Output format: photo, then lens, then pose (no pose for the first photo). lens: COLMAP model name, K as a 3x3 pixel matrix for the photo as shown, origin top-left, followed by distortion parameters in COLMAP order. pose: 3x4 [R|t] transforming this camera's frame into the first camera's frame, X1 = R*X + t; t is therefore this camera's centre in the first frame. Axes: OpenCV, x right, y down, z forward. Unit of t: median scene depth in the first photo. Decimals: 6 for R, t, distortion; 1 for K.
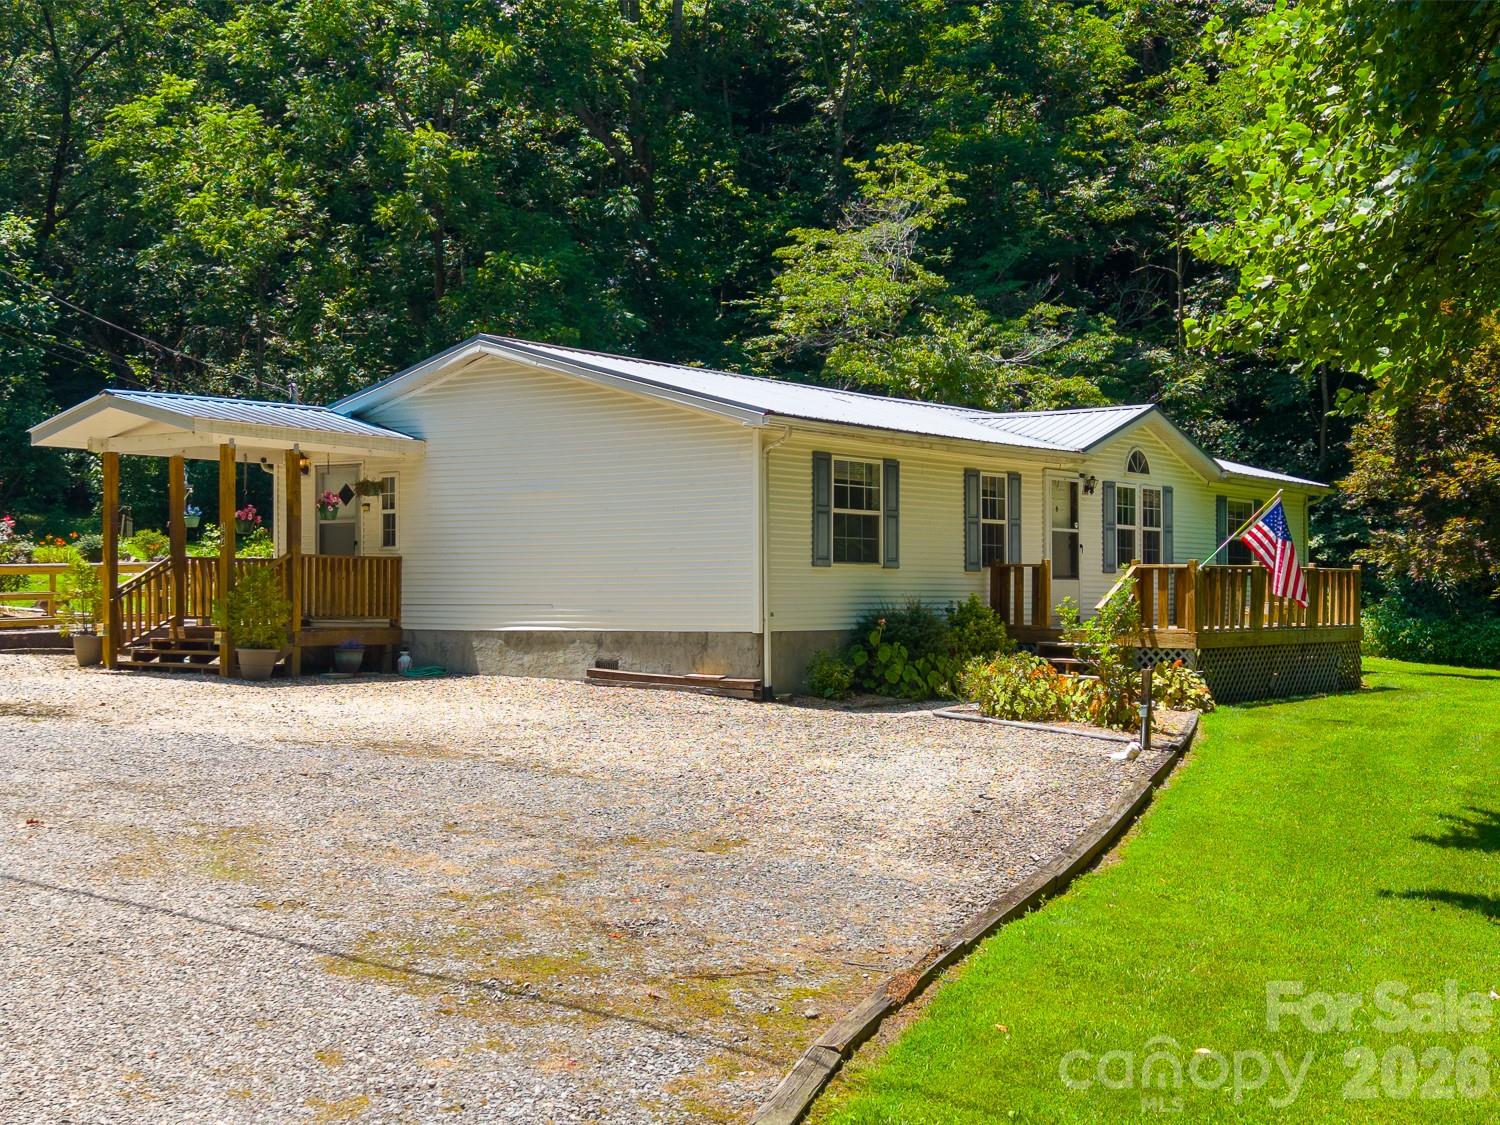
lens RADIAL K [[1030.4, 0, 750.2], [0, 1030.4, 557.1], [0, 0, 1]] dist [0.005490, -0.005387]
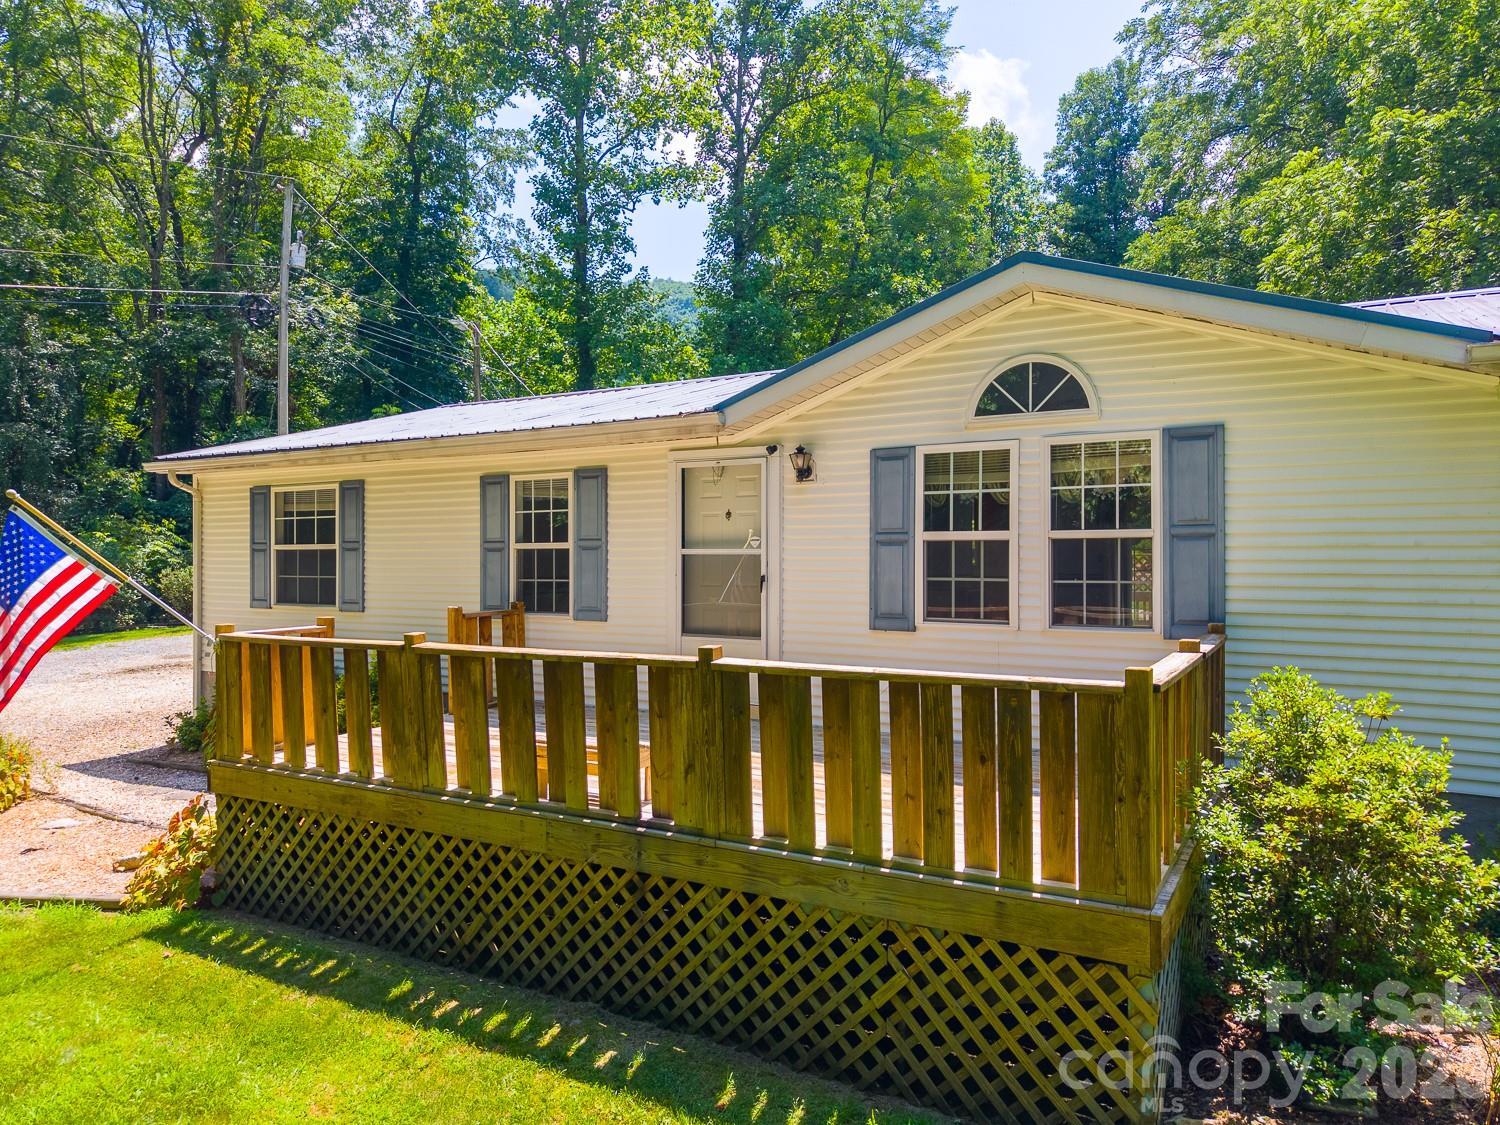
lens RADIAL K [[1030.4, 0, 750.3], [0, 1030.4, 566.5], [0, 0, 1]] dist [0.005490, -0.005387]
pose [[0.368686, -0.022192, -0.929289, 1.030211], [-0.000239, 0.999713, -0.023969, -0.005859], [0.929554, 0.009059, 0.368575, 0.998440]]
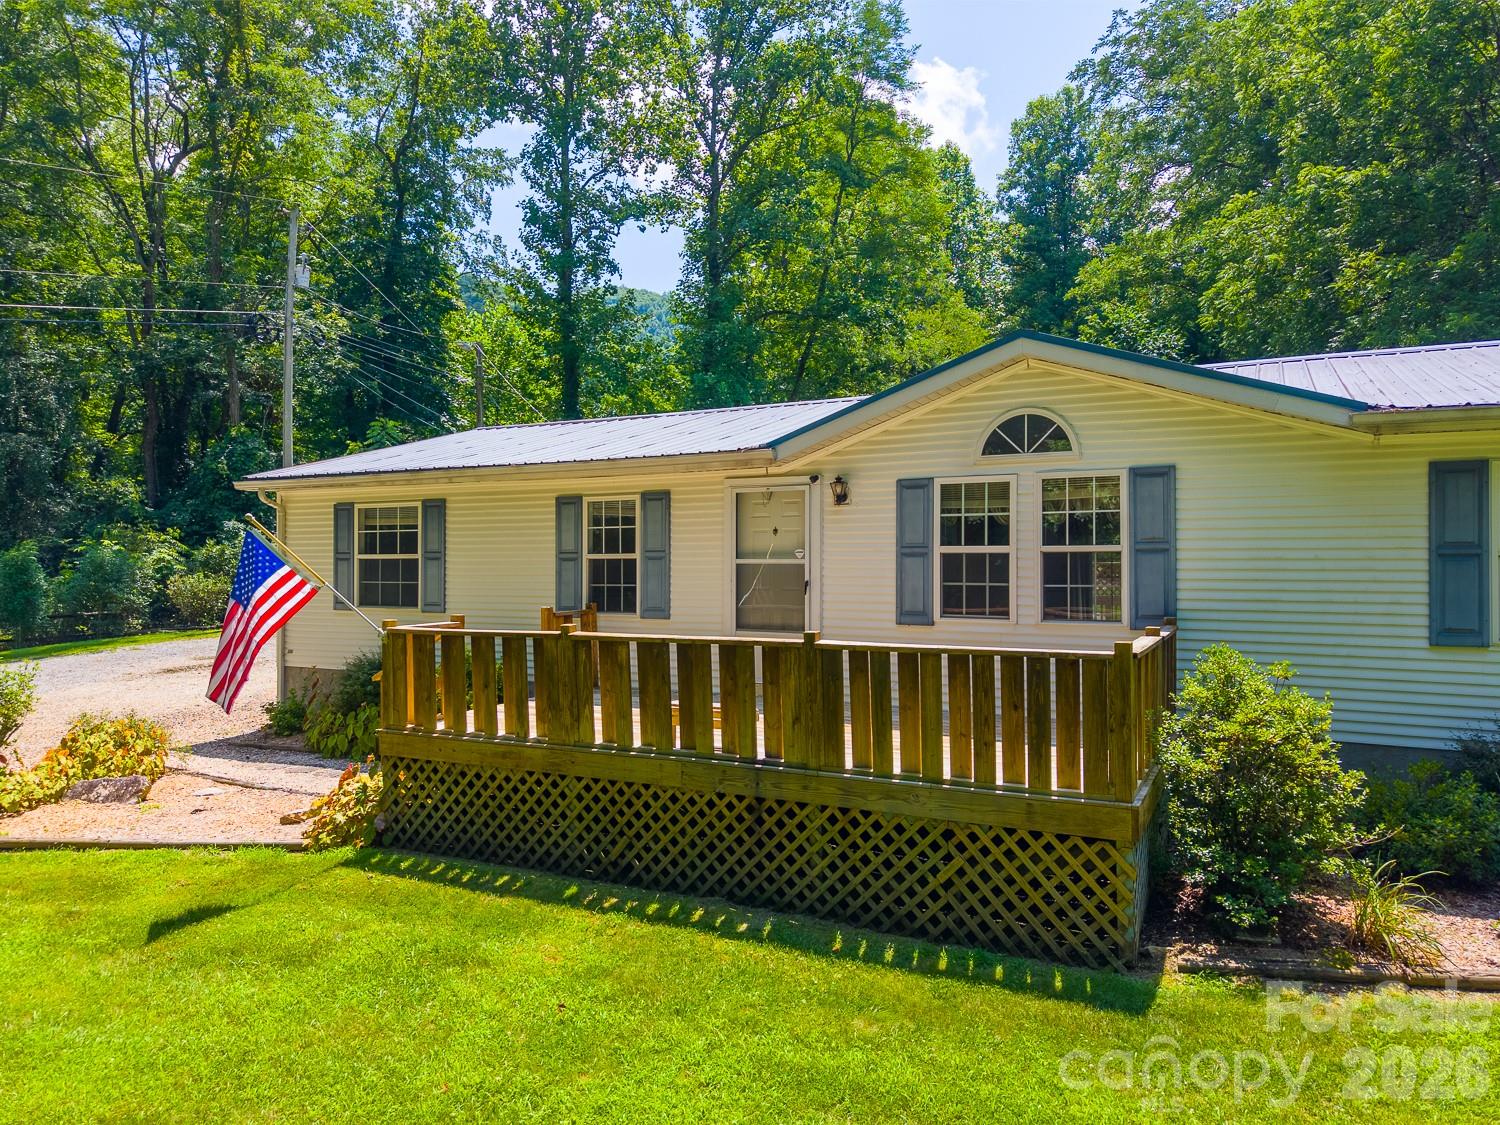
lens RADIAL K [[1030.4, 0, 750.3], [0, 1030.4, 566.0], [0, 0, 1]] dist [0.005490, -0.005387]
pose [[0.411433, -0.028469, -0.910995, 1.136951], [0.000689, 0.999522, -0.030924, -0.002742], [0.911440, 0.012095, 0.411256, 0.879607]]
